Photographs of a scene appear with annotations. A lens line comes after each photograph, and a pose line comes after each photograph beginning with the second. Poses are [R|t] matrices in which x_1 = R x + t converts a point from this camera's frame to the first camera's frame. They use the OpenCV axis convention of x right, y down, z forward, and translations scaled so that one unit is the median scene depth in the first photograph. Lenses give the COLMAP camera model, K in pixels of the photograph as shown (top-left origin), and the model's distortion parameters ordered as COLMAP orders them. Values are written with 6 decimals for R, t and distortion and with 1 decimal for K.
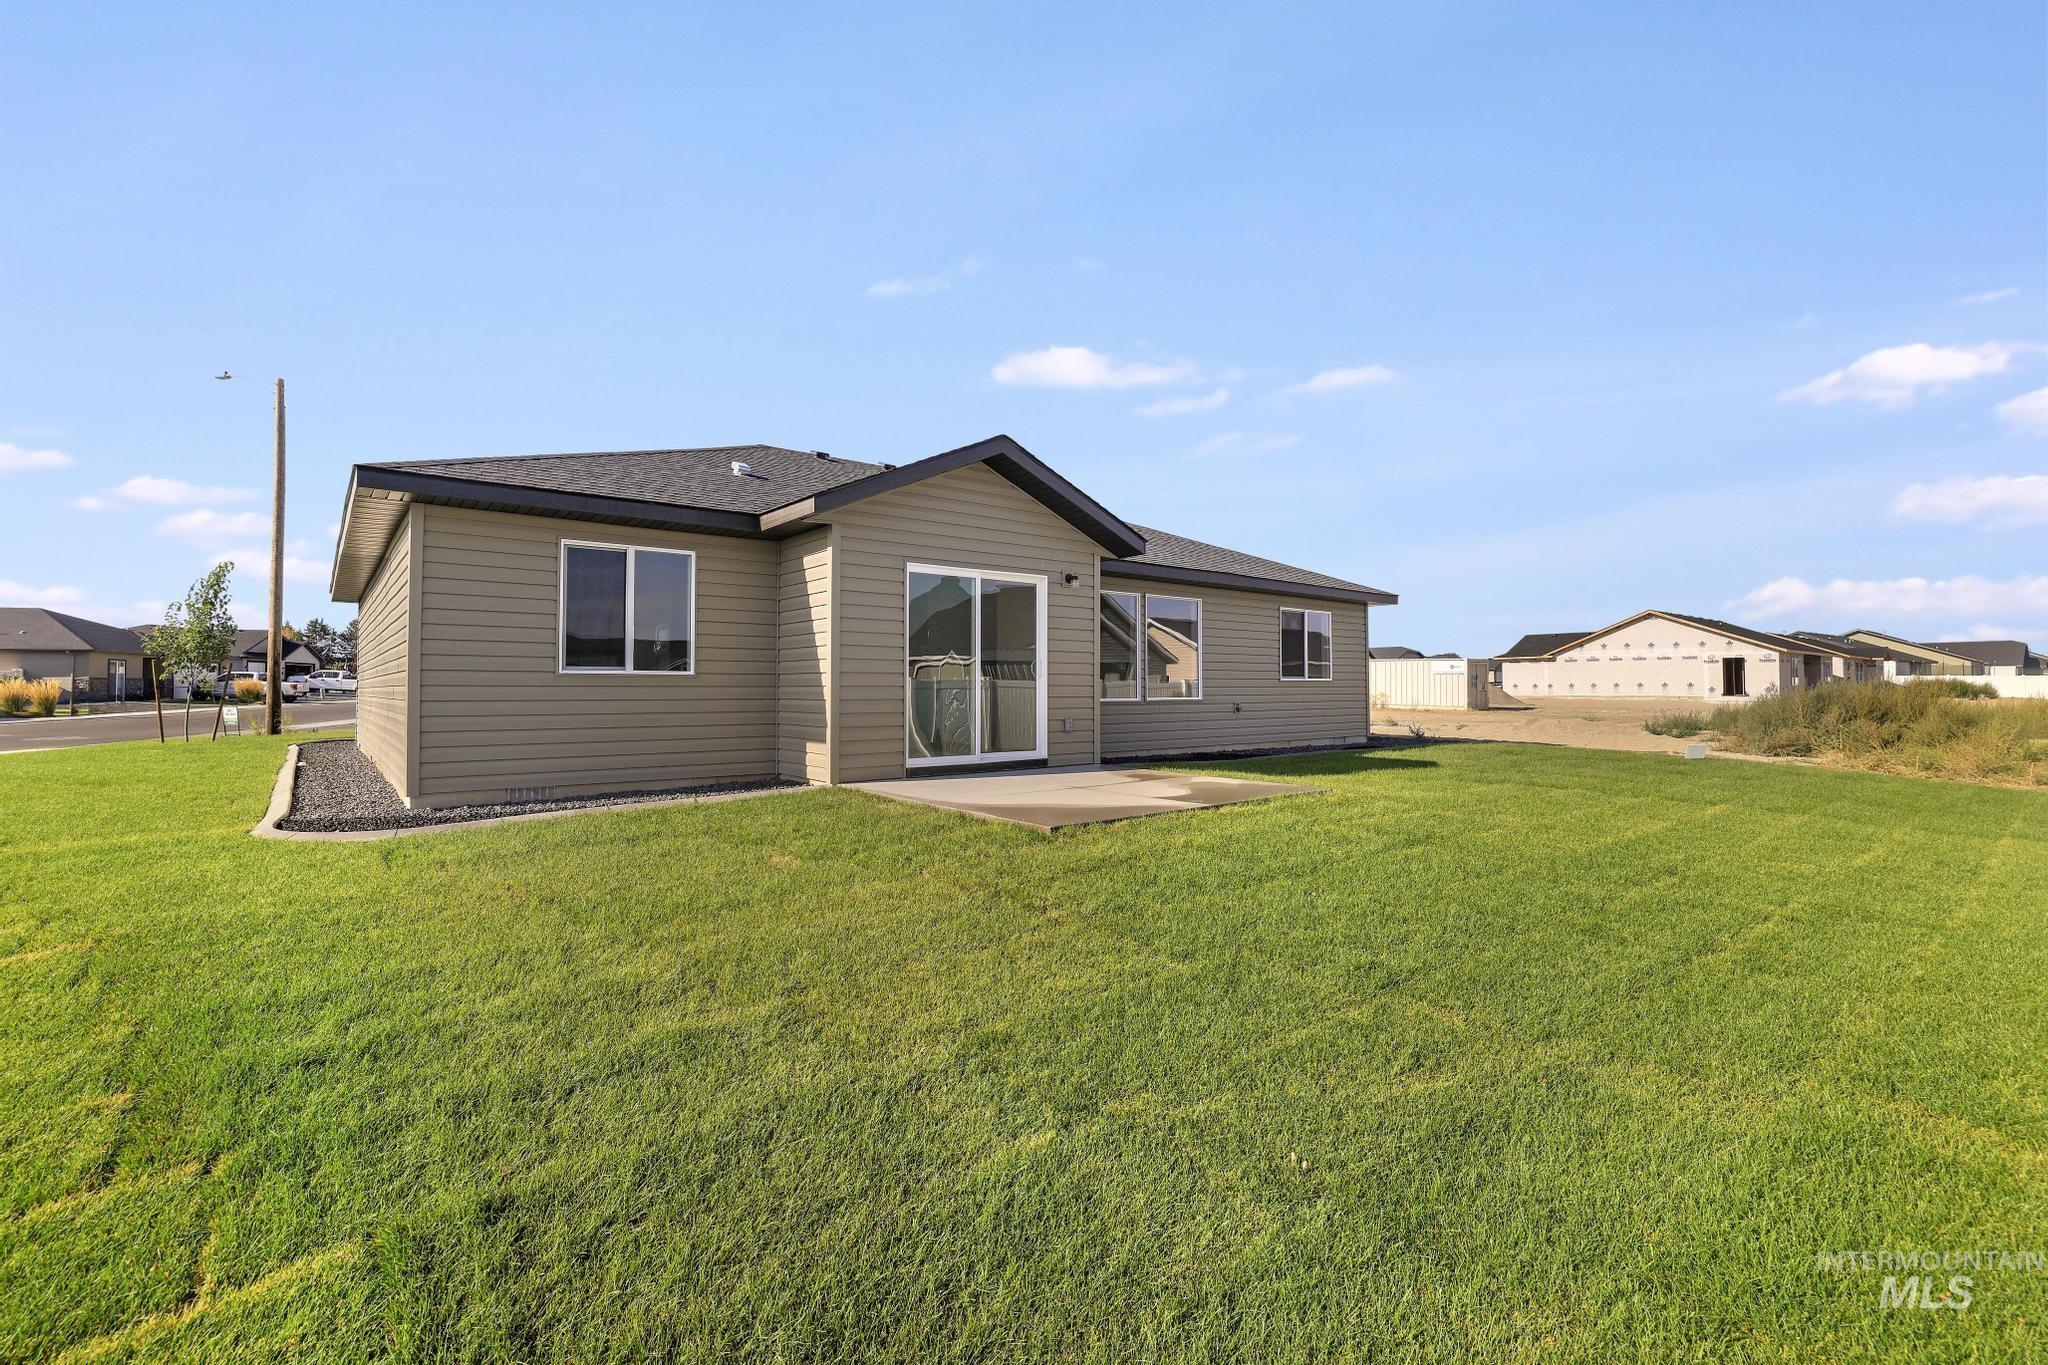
lens RADIAL K [[873.1, 0, 1007.7], [0, 873.1, 675.2], [0, 0, 1]] dist [-0.042193, 0.016799]
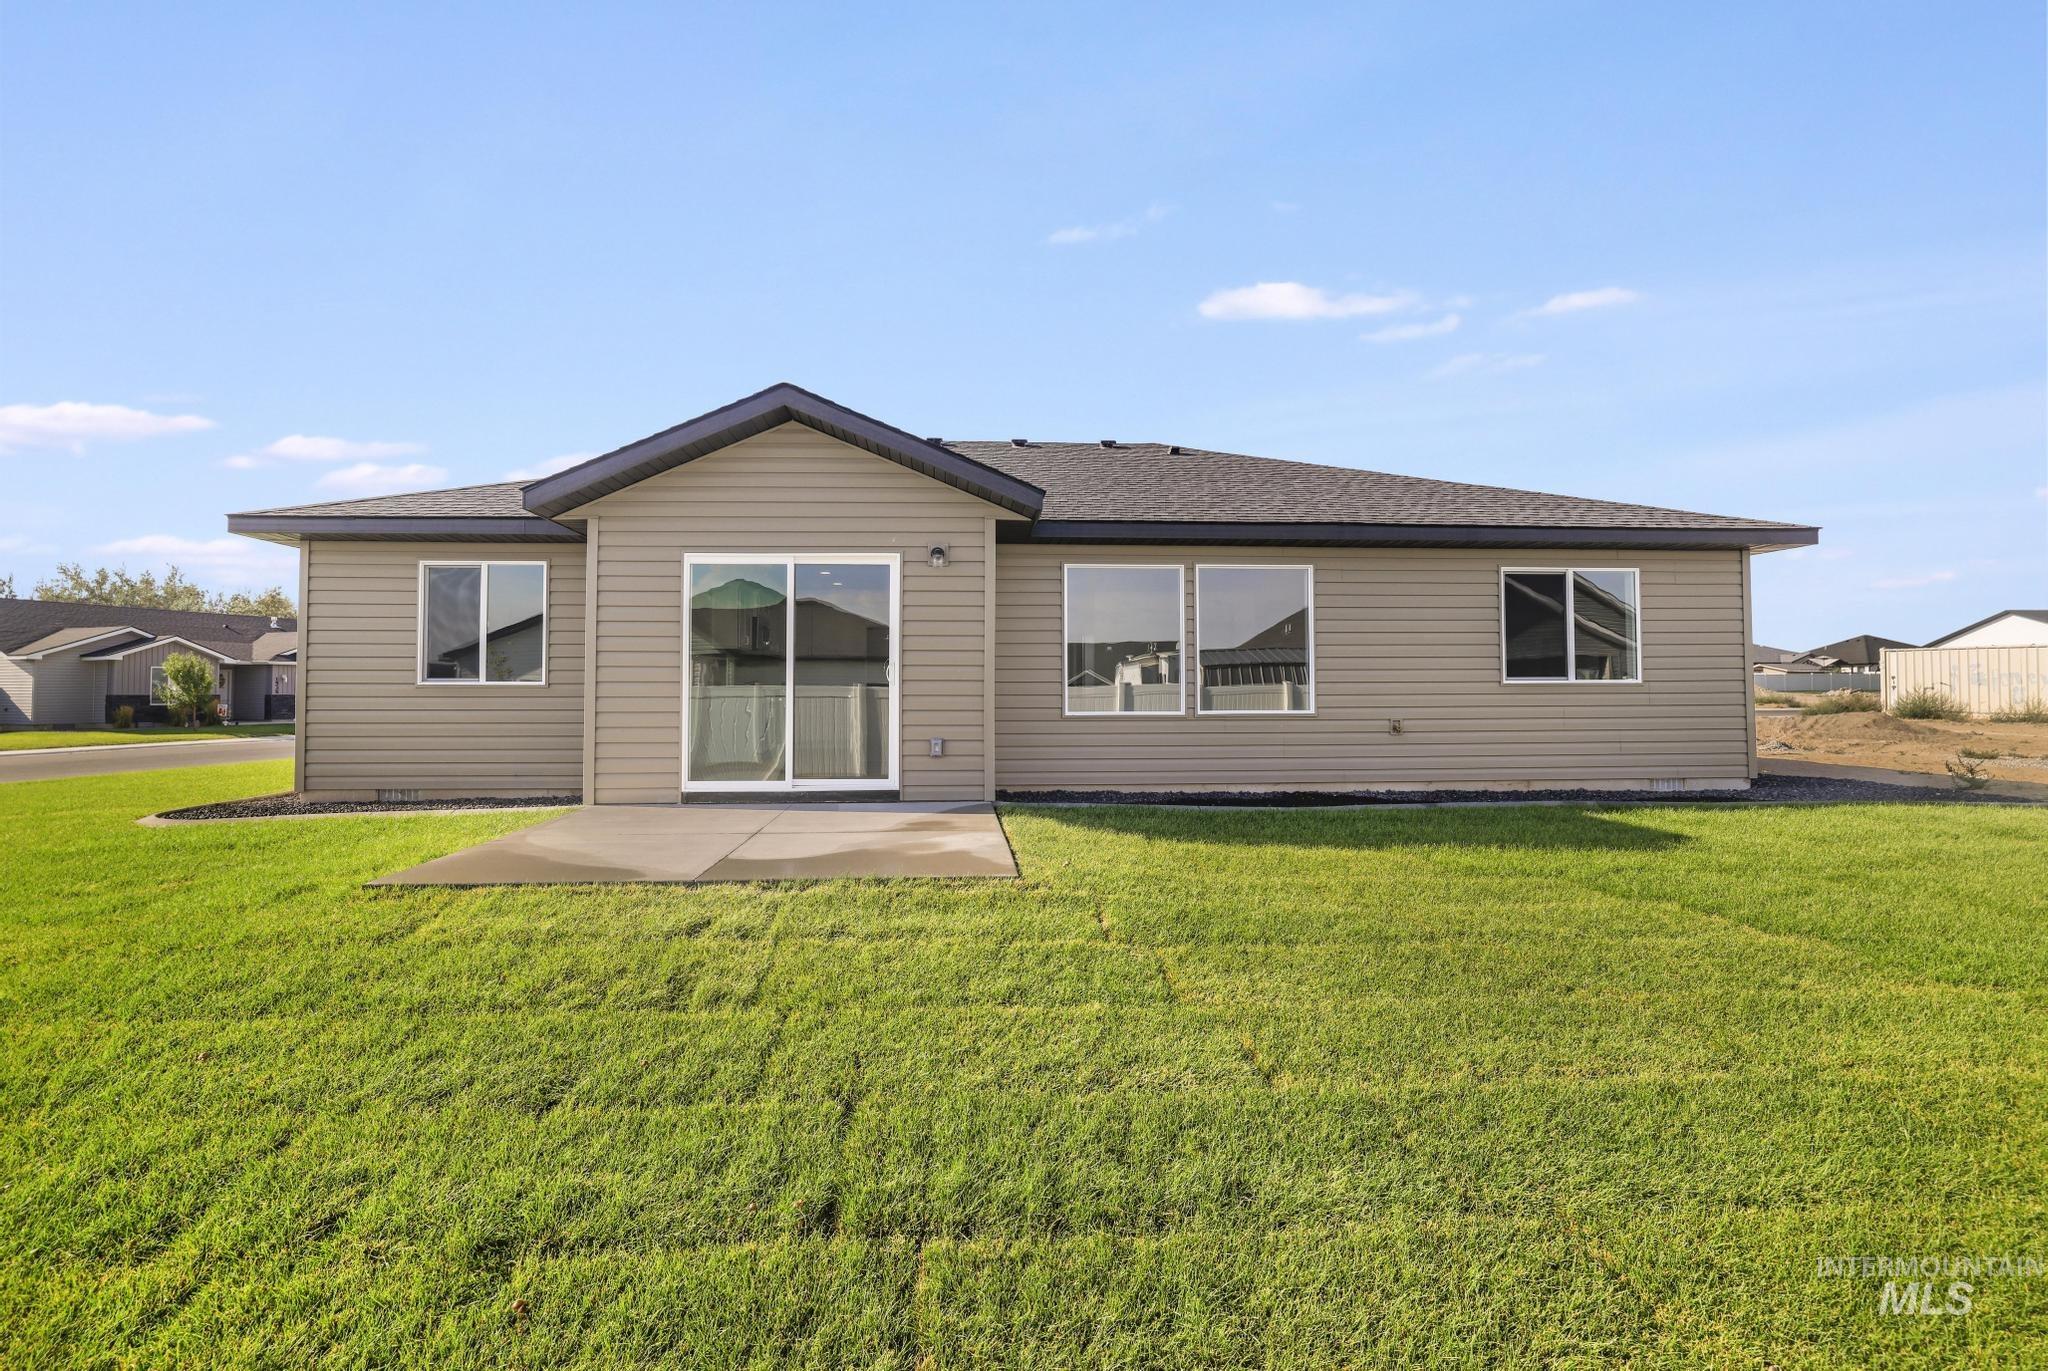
lens RADIAL K [[888.3, 0, 992.7], [0, 888.3, 677.2], [0, 0, 1]] dist [-0.012792, -0.000018]
pose [[0.822903, -0.011340, -0.568068, 0.554144], [0.010390, 0.999934, -0.004910, 0.000595], [0.568086, -0.001861, 0.822967, 0.397146]]
